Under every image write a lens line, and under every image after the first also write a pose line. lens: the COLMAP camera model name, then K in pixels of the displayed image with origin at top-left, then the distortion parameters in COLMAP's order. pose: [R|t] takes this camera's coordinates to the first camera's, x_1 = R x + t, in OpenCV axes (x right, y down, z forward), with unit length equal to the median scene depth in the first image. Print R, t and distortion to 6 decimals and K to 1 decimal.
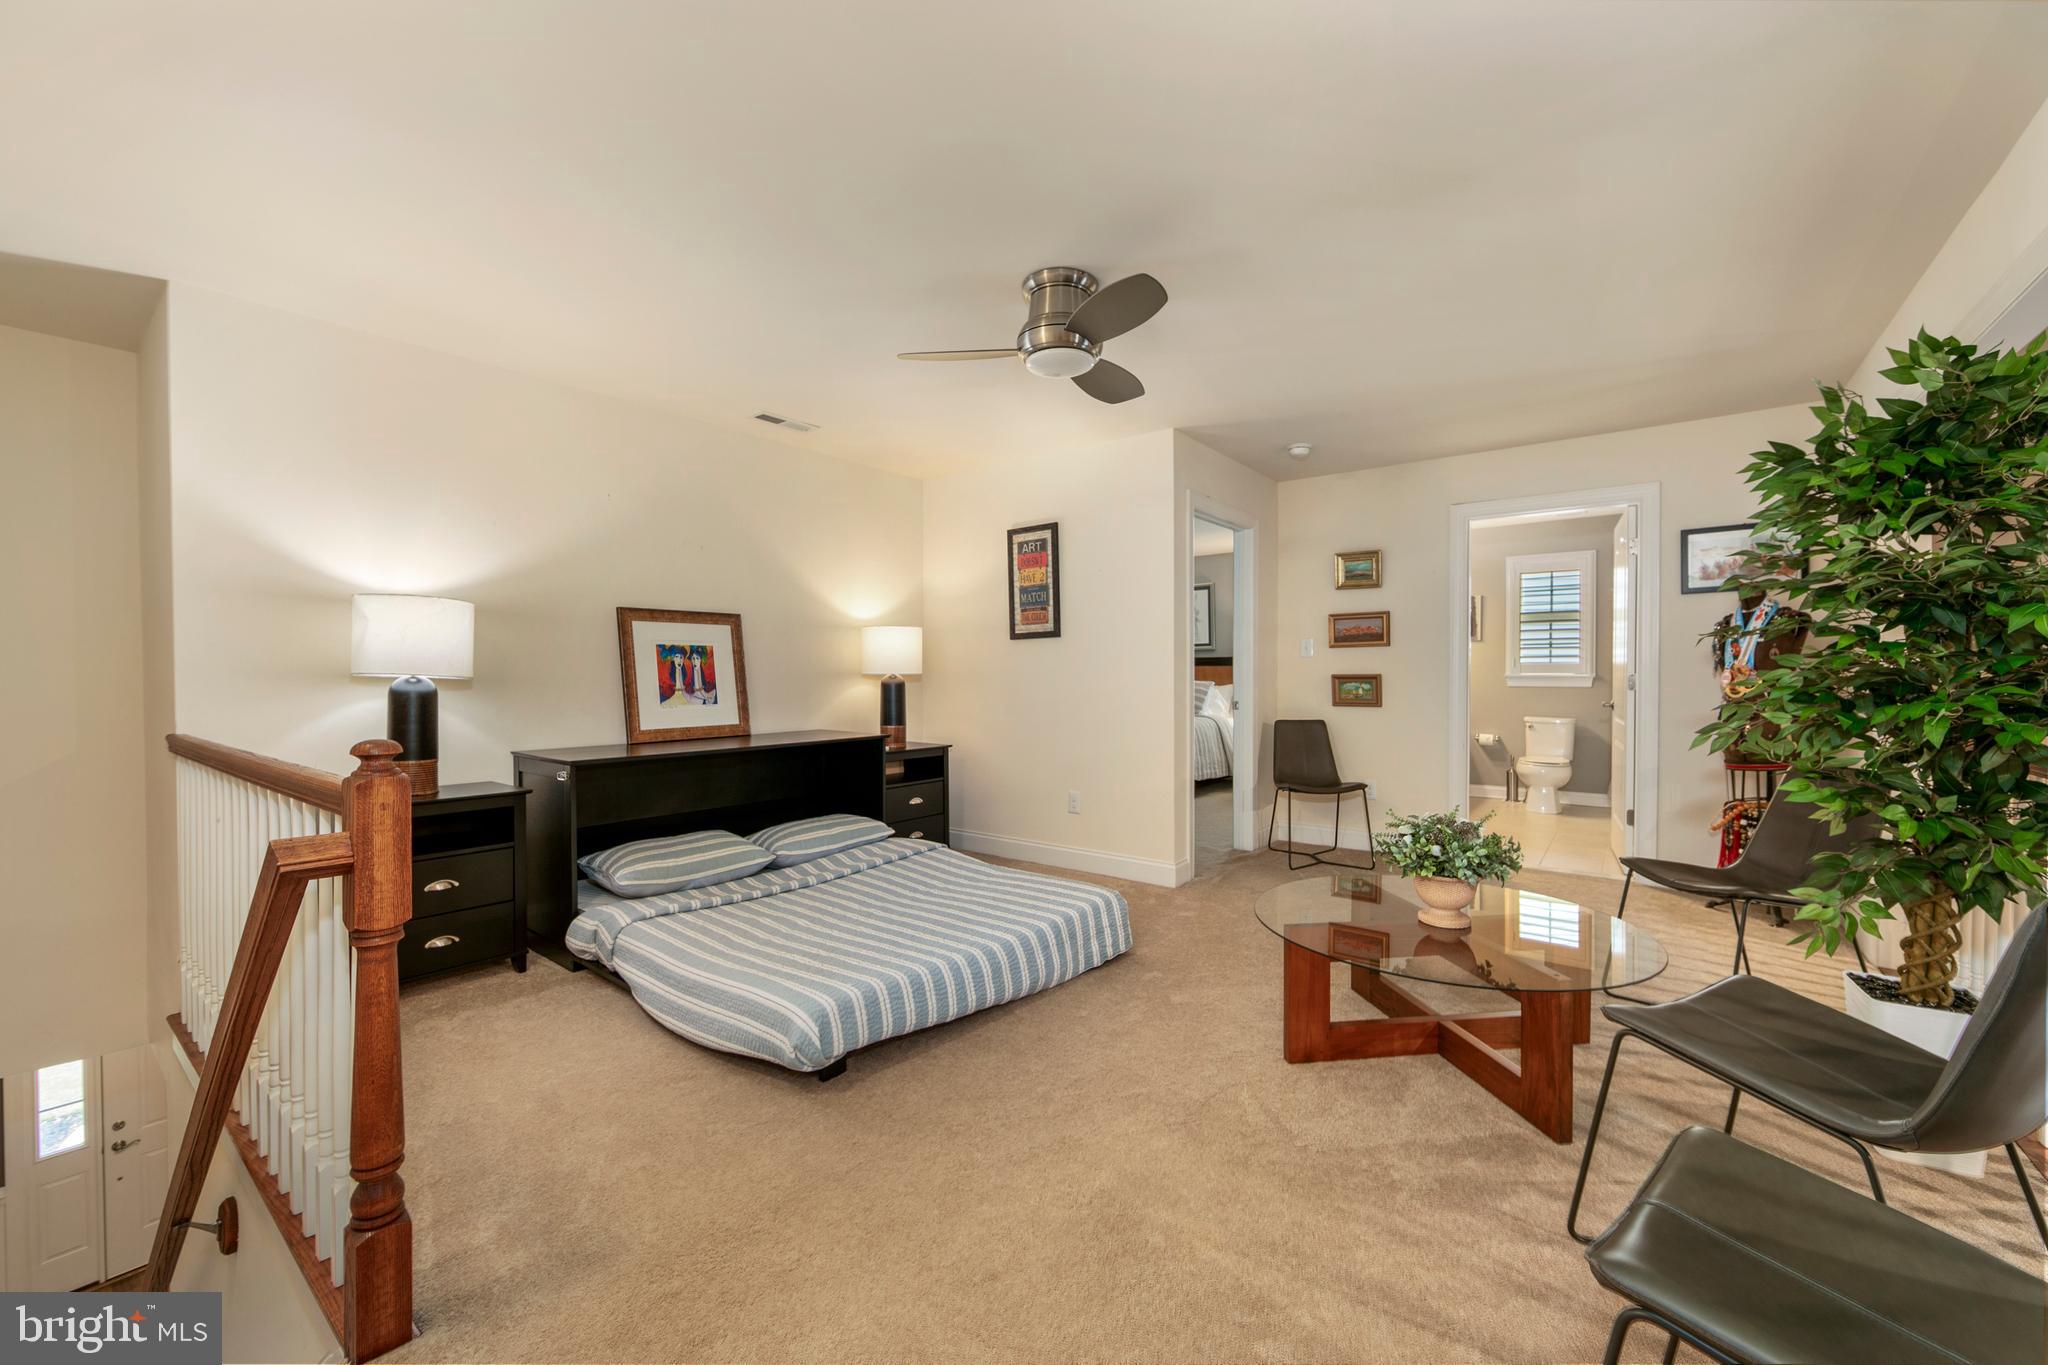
lens RADIAL K [[805.8, 0, 1041.2], [0, 805.8, 682.6], [0, 0, 1]] dist [-0.001962, -0.000223]
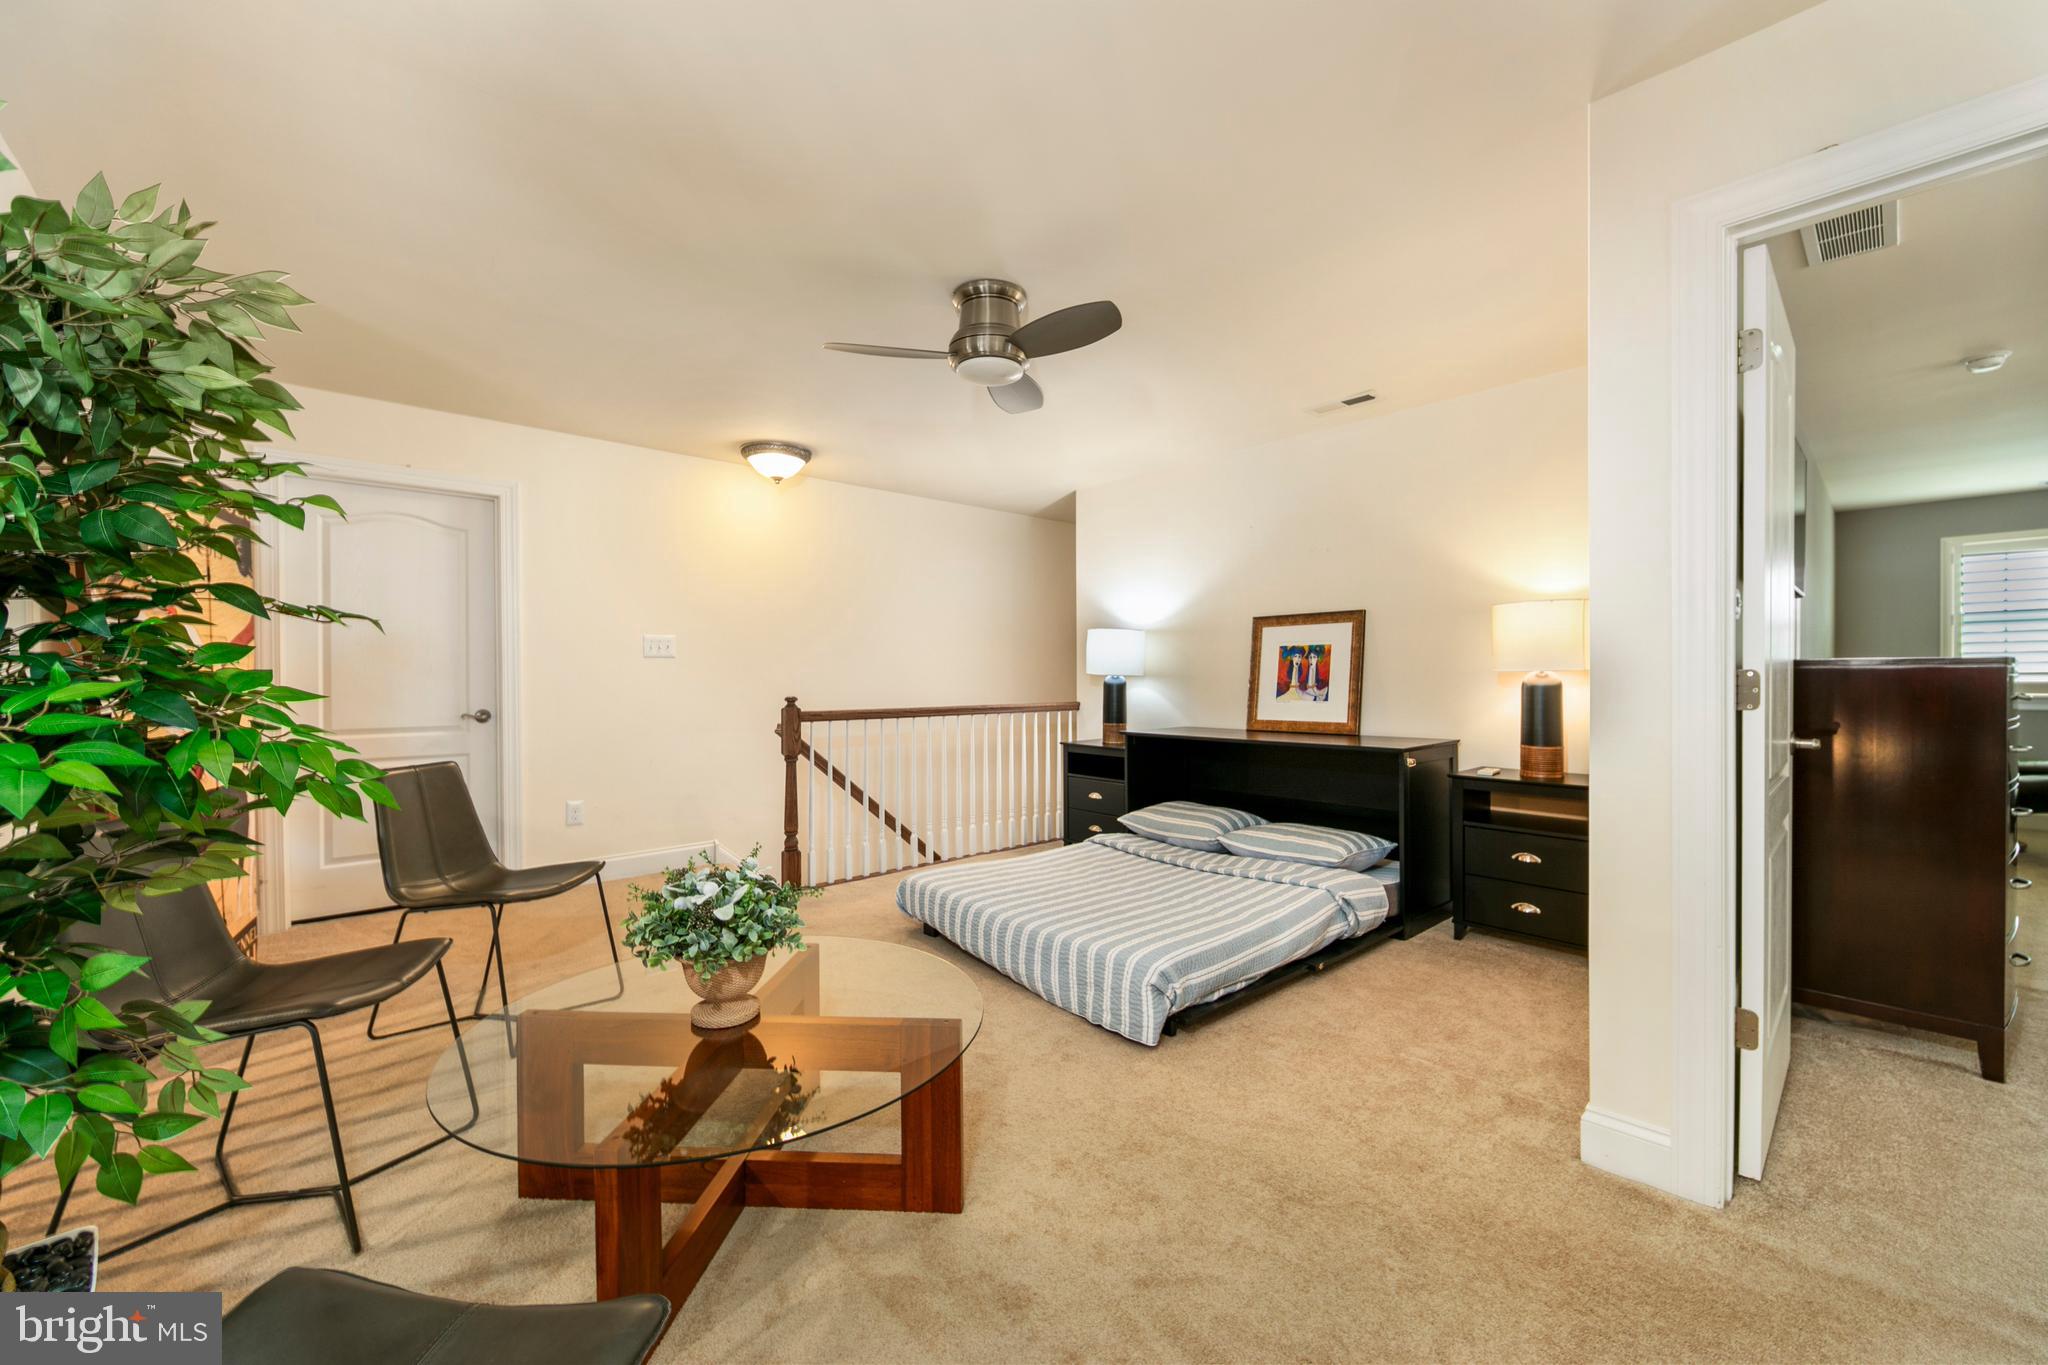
lens RADIAL K [[805.8, 0, 1022.0], [0, 805.8, 682.4], [0, 0, 1]] dist [-0.001962, -0.000223]
pose [[-0.203366, 0.013037, -0.979016, 0.659175], [-0.006497, 0.999871, 0.014665, -0.009608], [0.979081, 0.009343, -0.203255, 0.802236]]
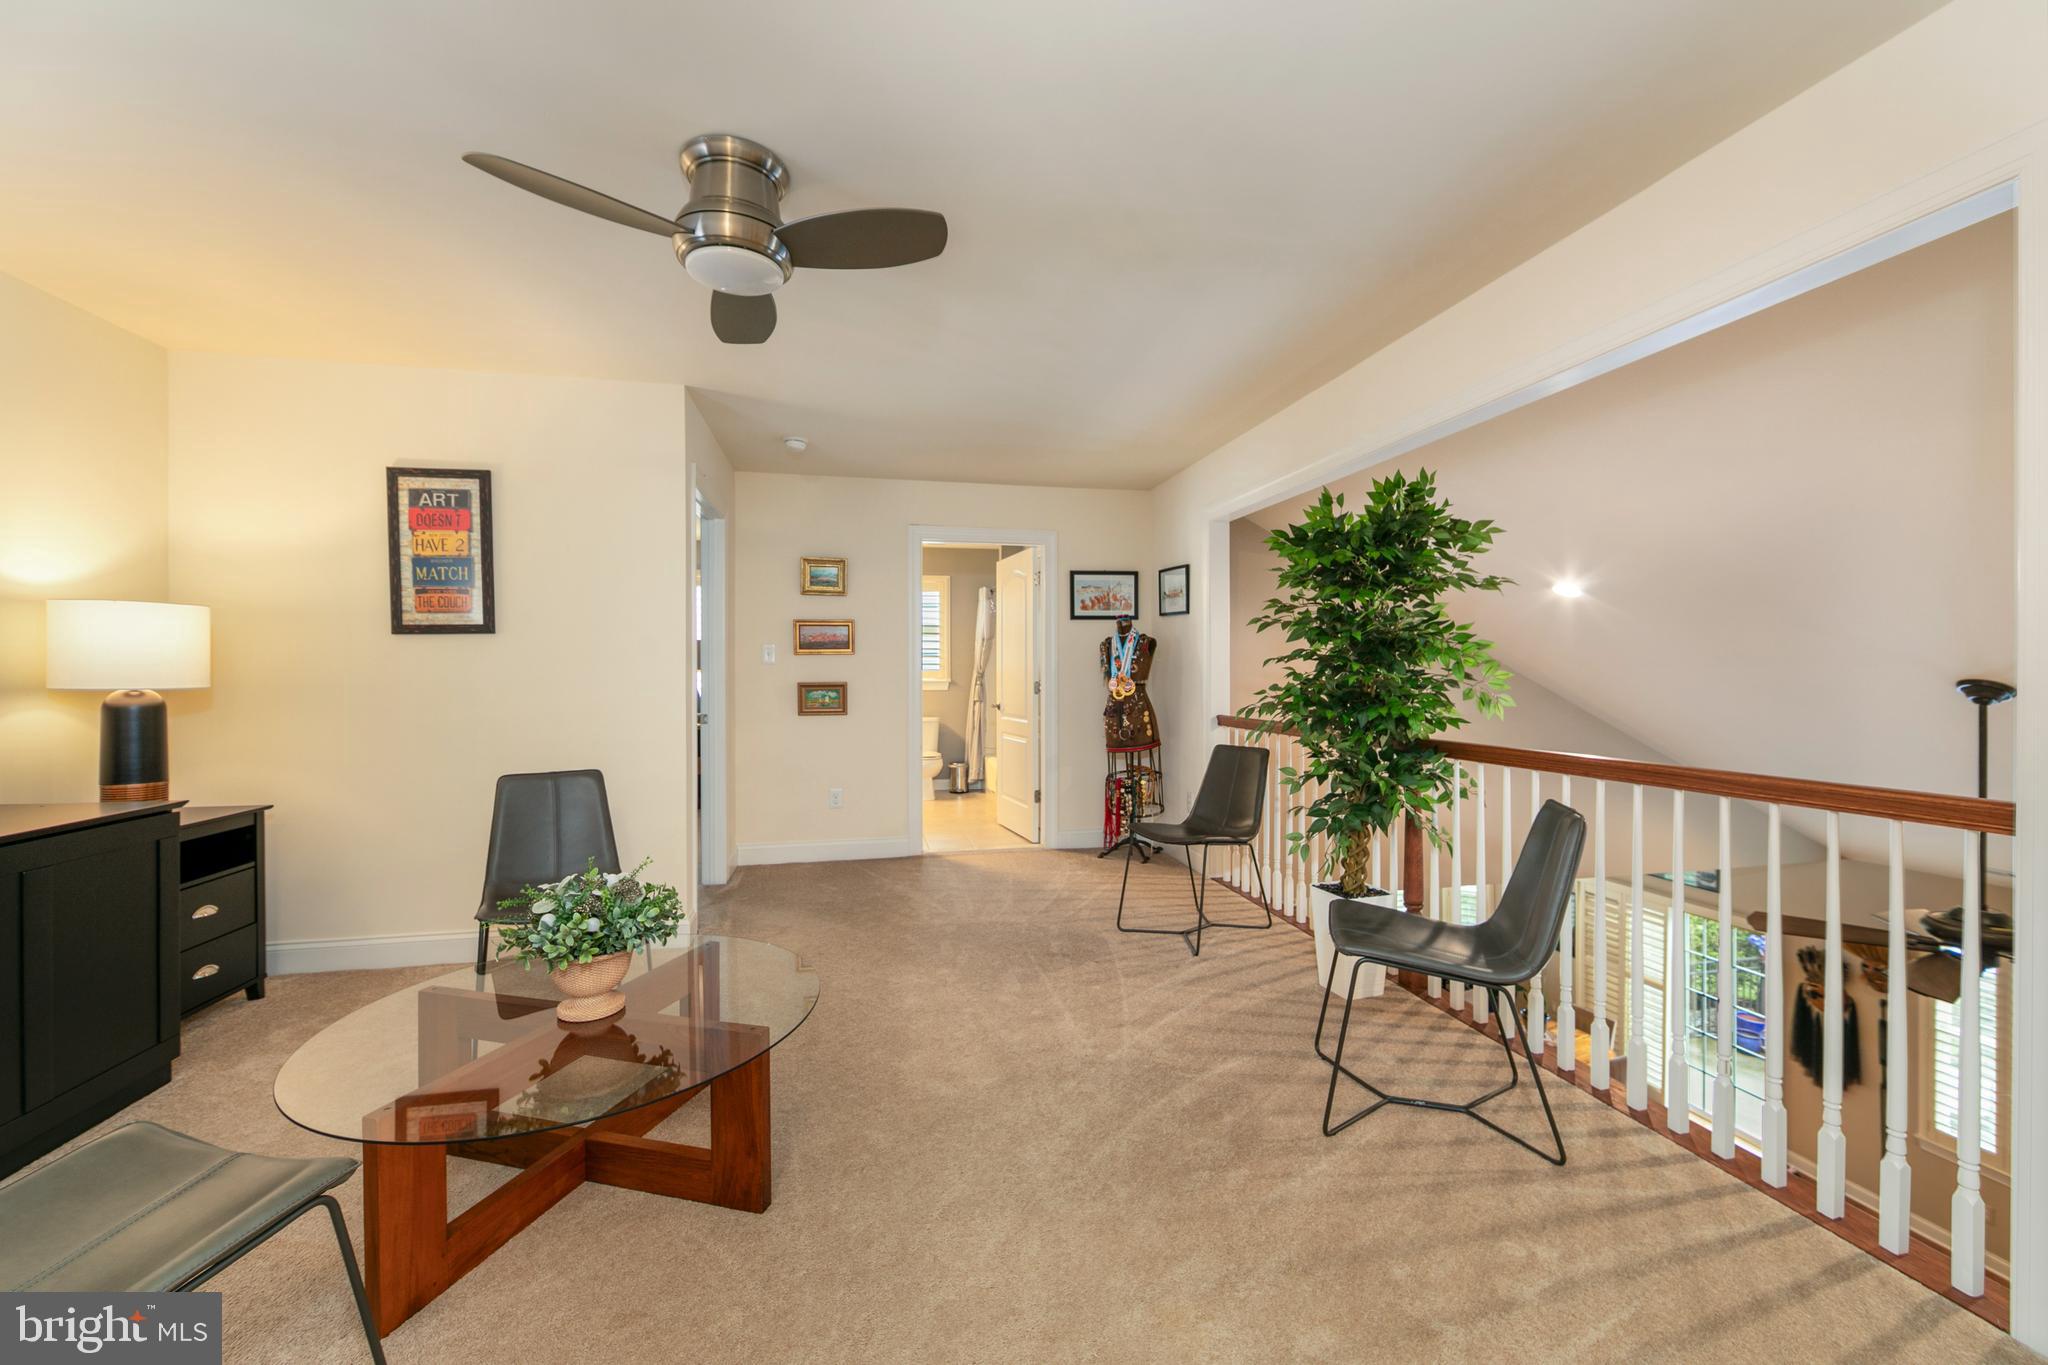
lens RADIAL K [[805.8, 0, 1034.0], [0, 805.8, 672.5], [0, 0, 1]] dist [-0.001962, -0.000223]
pose [[0.646525, 0.001457, 0.762892, -0.237155], [0.008716, 0.999919, -0.009297, -0.013234], [-0.762843, 0.012660, 0.646459, 0.207518]]
